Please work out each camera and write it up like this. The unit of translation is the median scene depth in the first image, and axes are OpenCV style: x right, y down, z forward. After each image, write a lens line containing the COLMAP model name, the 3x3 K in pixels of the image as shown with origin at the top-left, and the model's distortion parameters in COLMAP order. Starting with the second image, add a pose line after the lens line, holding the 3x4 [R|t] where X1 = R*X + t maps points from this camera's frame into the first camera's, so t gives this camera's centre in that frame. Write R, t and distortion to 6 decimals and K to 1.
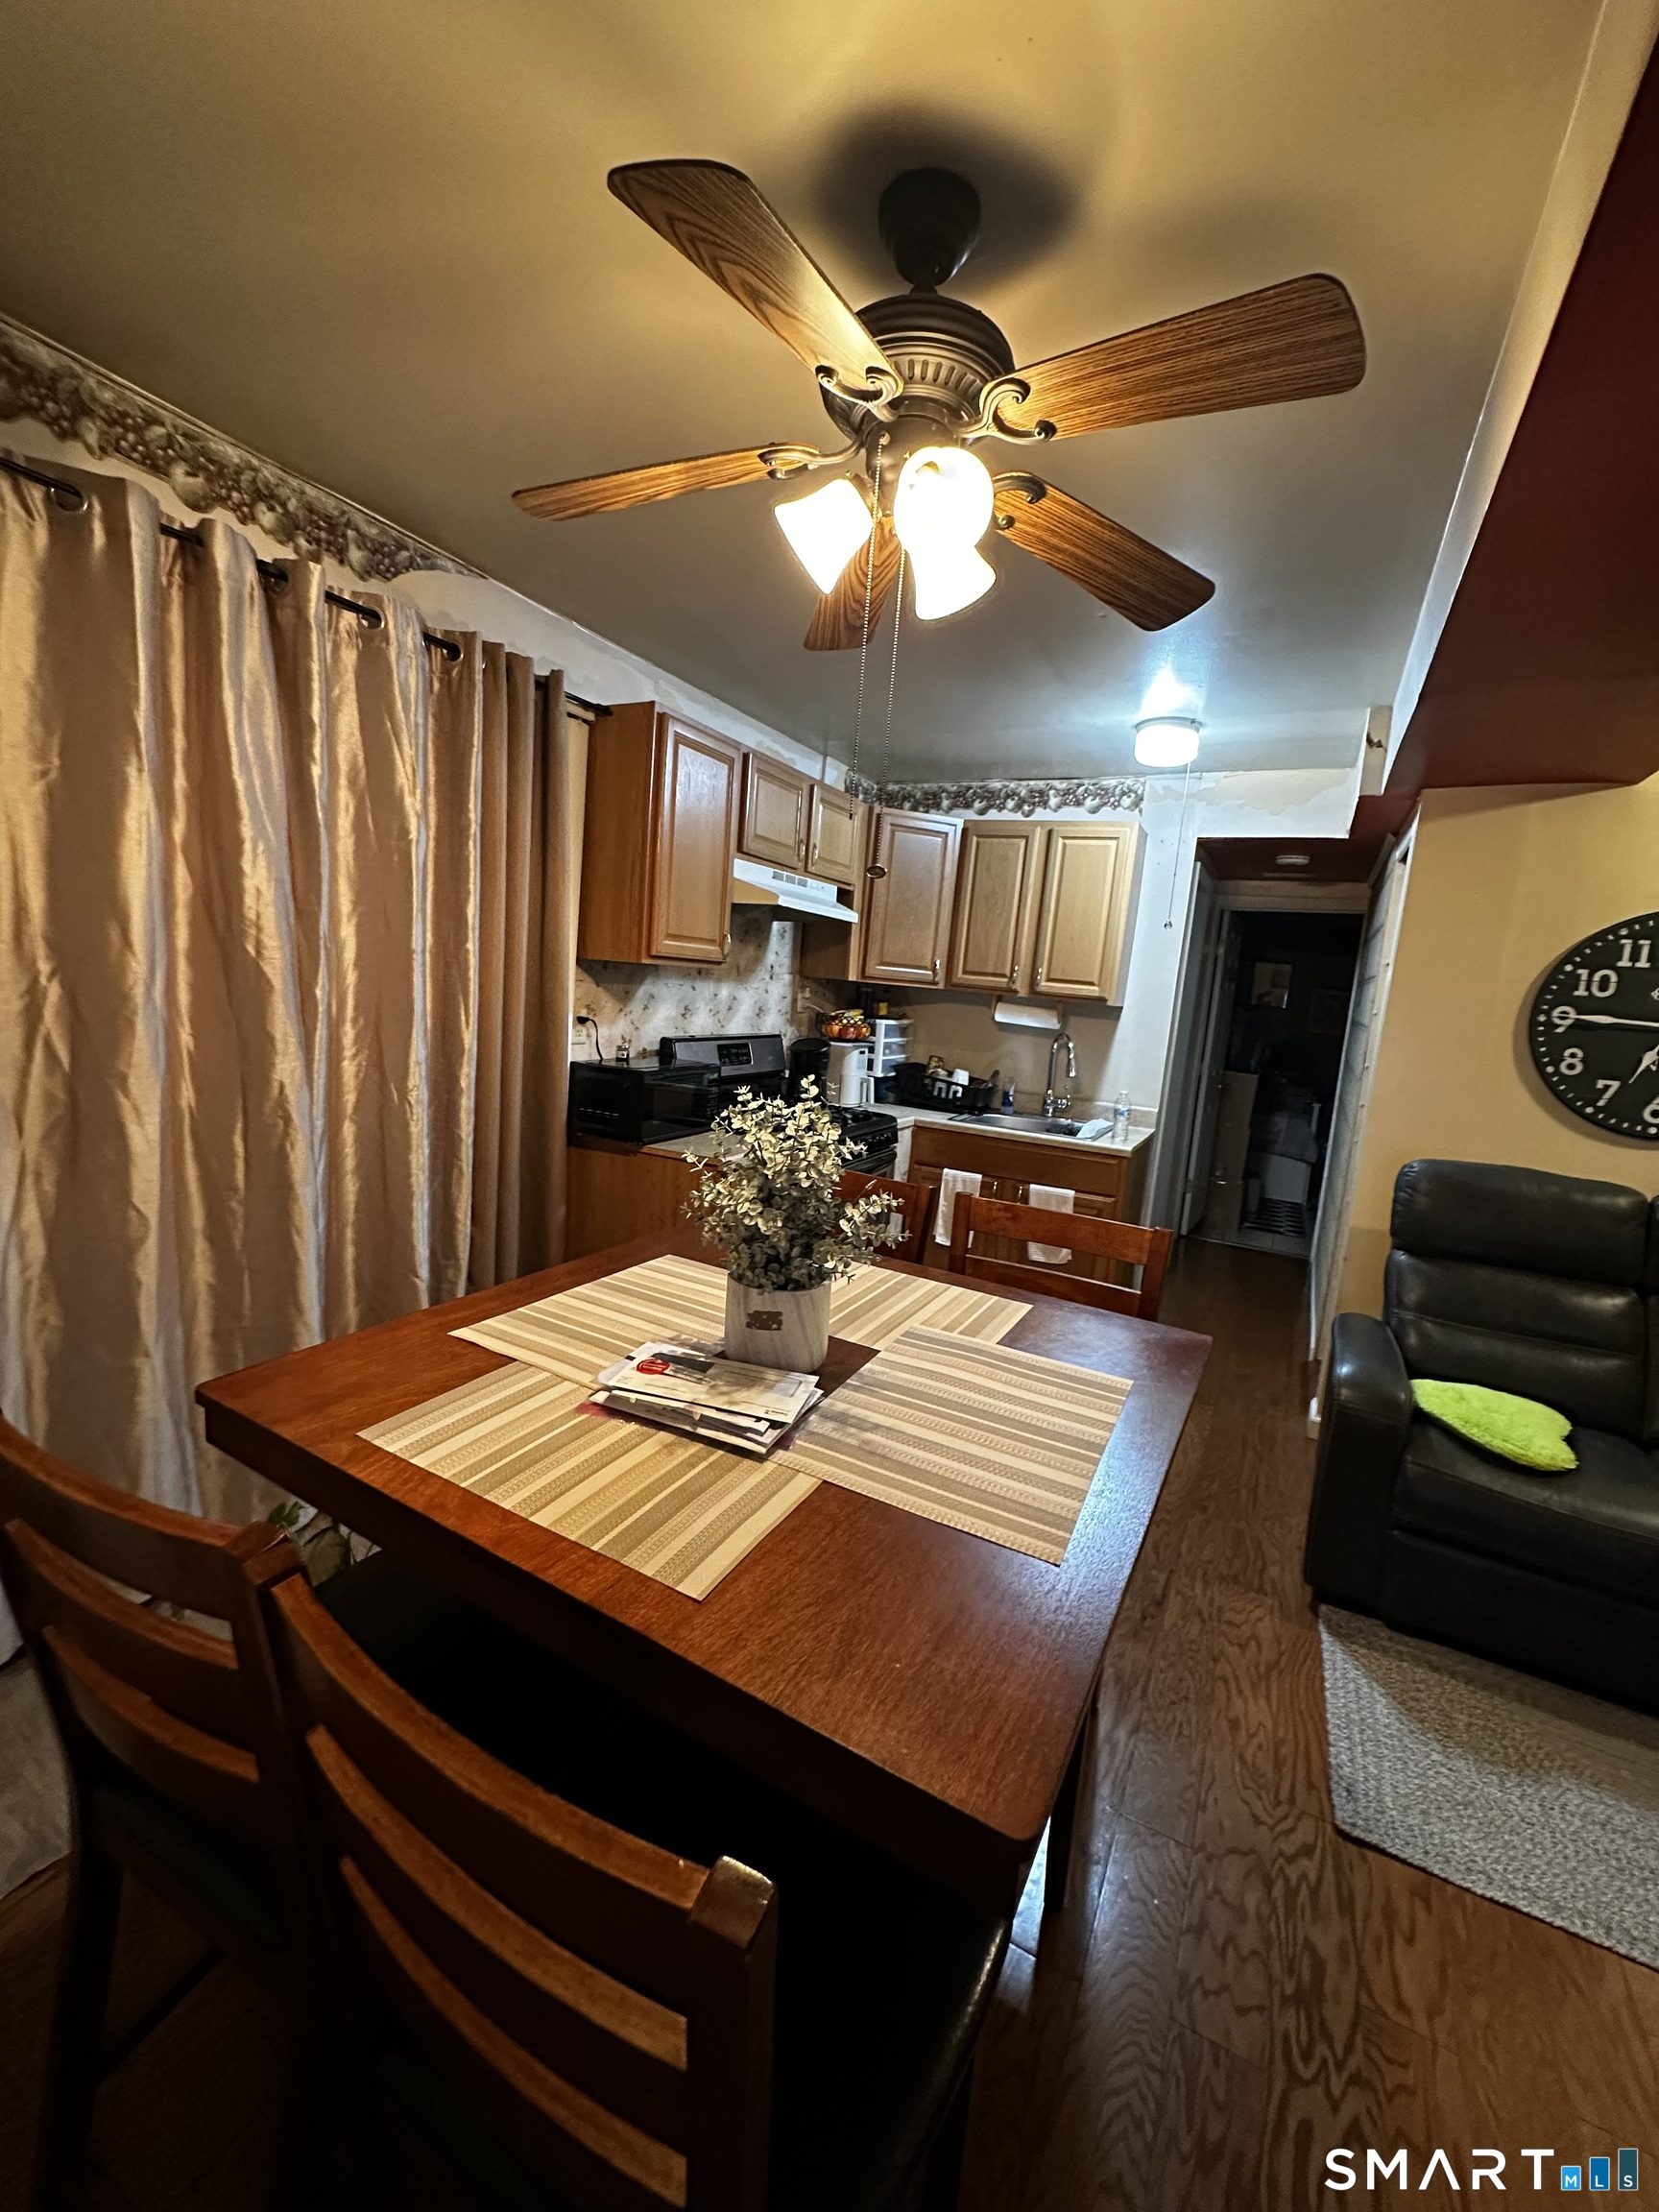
lens RADIAL K [[891.5, 0, 829.8], [0, 891.5, 1107.7], [0, 0, 1]] dist [-0.006222, 0.003152]
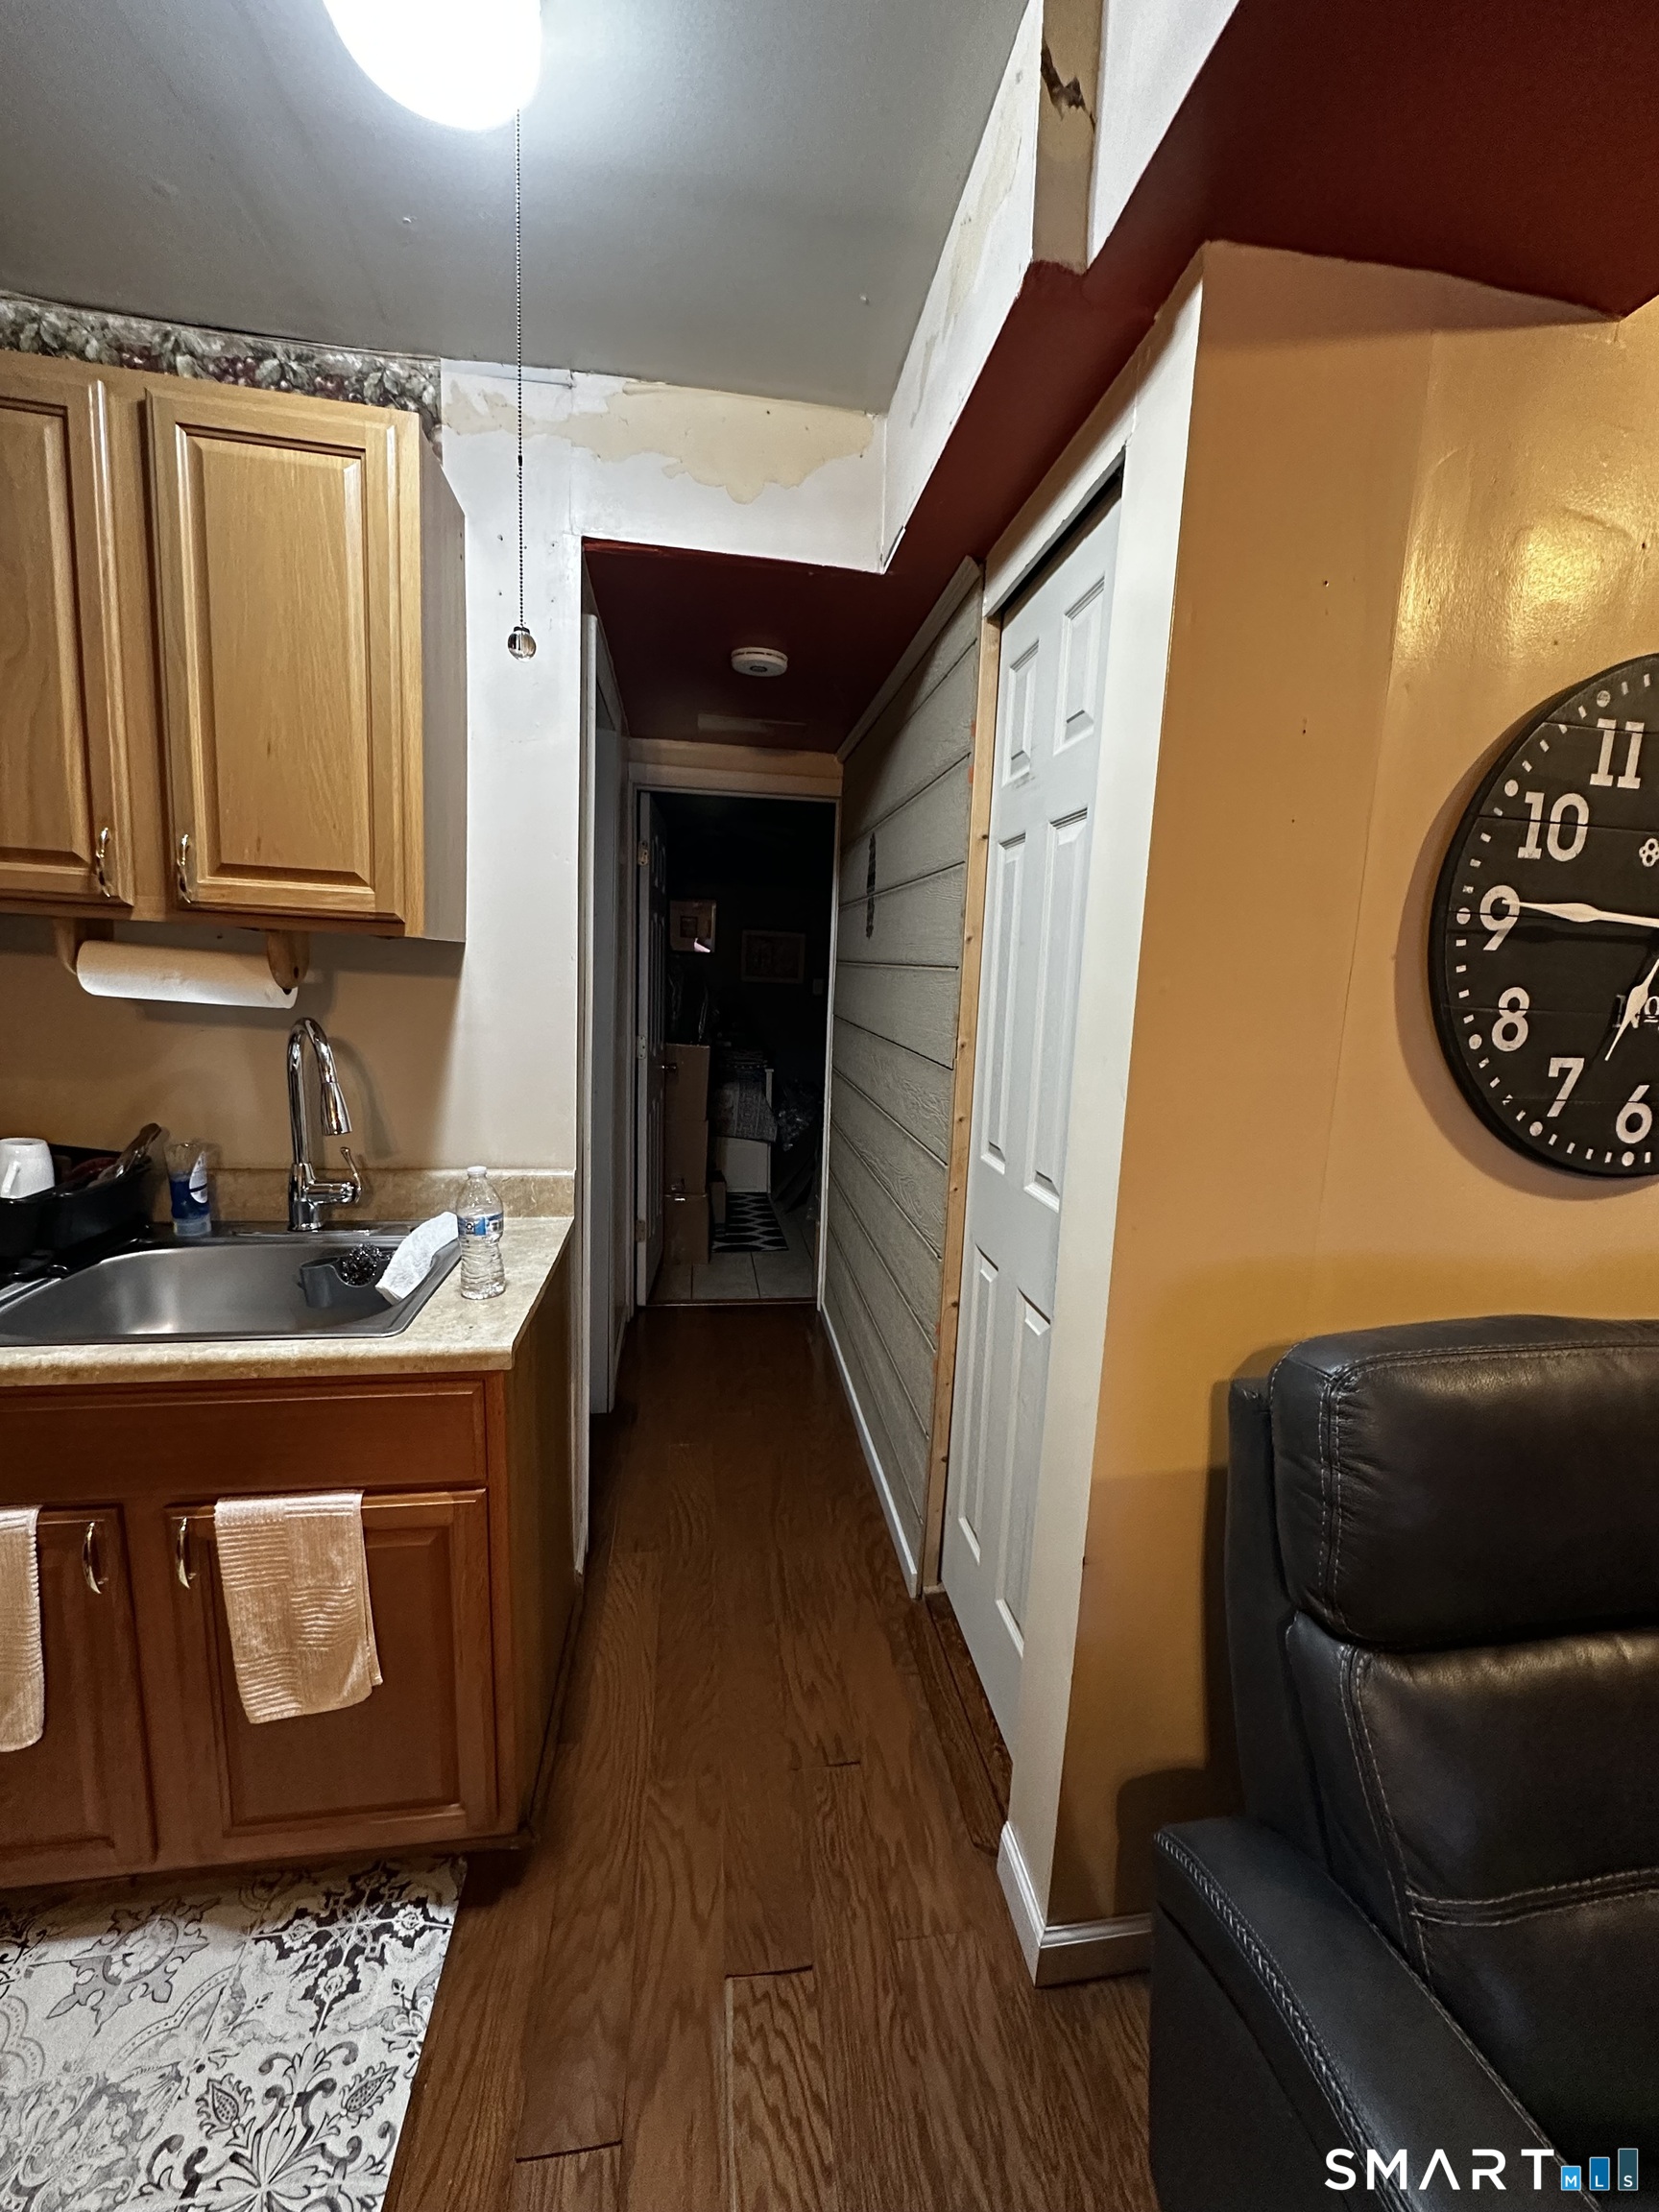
lens RADIAL K [[891.5, 0, 829.8], [0, 891.5, 1107.7], [0, 0, 1]] dist [-0.006222, 0.003152]
pose [[0.807120, -0.133058, 0.575198, 0.235962], [0.106399, 0.991103, 0.079968, -0.056139], [-0.580721, -0.003343, 0.814096, 0.605095]]
